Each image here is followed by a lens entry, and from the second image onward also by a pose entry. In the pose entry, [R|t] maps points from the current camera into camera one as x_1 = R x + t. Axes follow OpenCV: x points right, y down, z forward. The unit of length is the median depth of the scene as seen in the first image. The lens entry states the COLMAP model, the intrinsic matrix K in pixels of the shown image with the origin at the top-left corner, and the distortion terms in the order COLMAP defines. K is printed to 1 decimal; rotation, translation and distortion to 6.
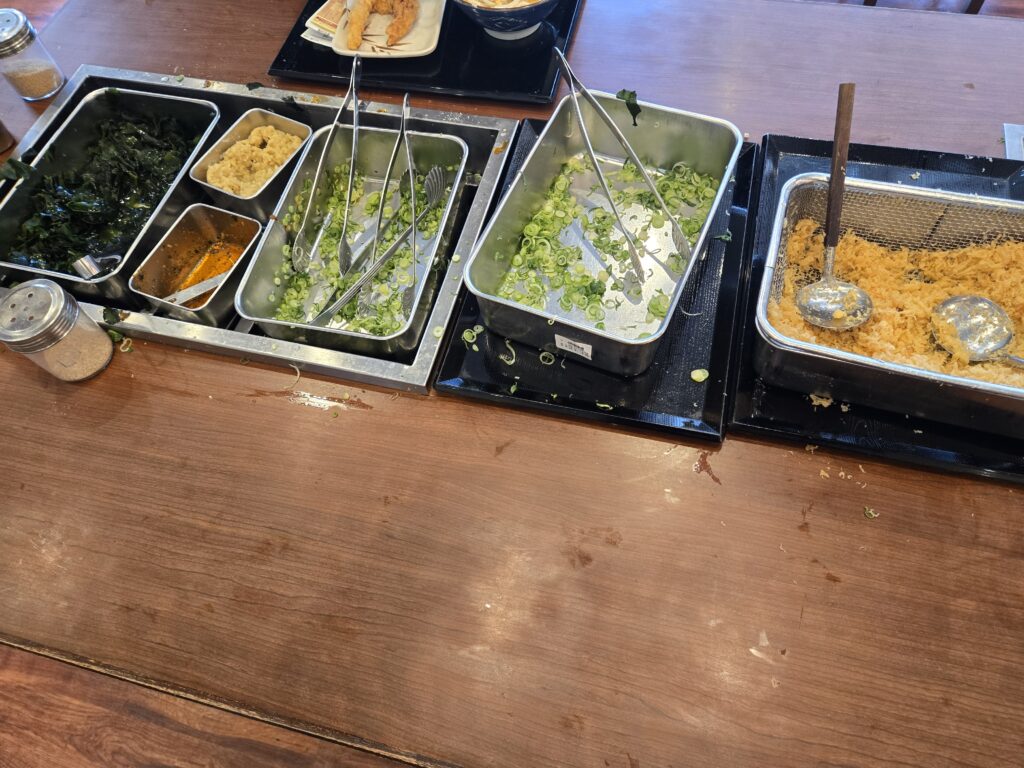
lens RADIAL K [[691.5, 0, 512.0], [0, 691.5, 384.1], [0, 0, 1]] dist [0.001618, -0.017714]
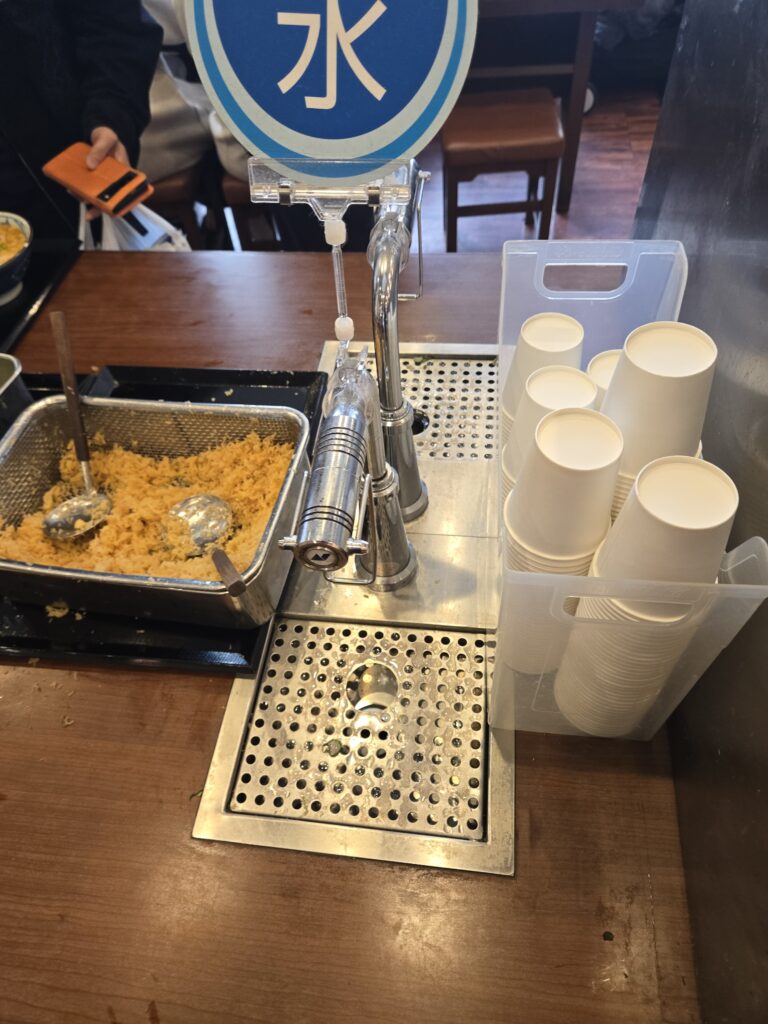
lens RADIAL K [[691.5, 0, 384.2], [0, 691.5, 510.9], [0, 0, 1]] dist [0.001618, -0.017714]
pose [[0.987722, -0.092088, 0.126195, 0.841120], [0.113434, 0.978185, -0.174029, 0.114100], [-0.107417, 0.186207, 0.976621, -0.048116]]
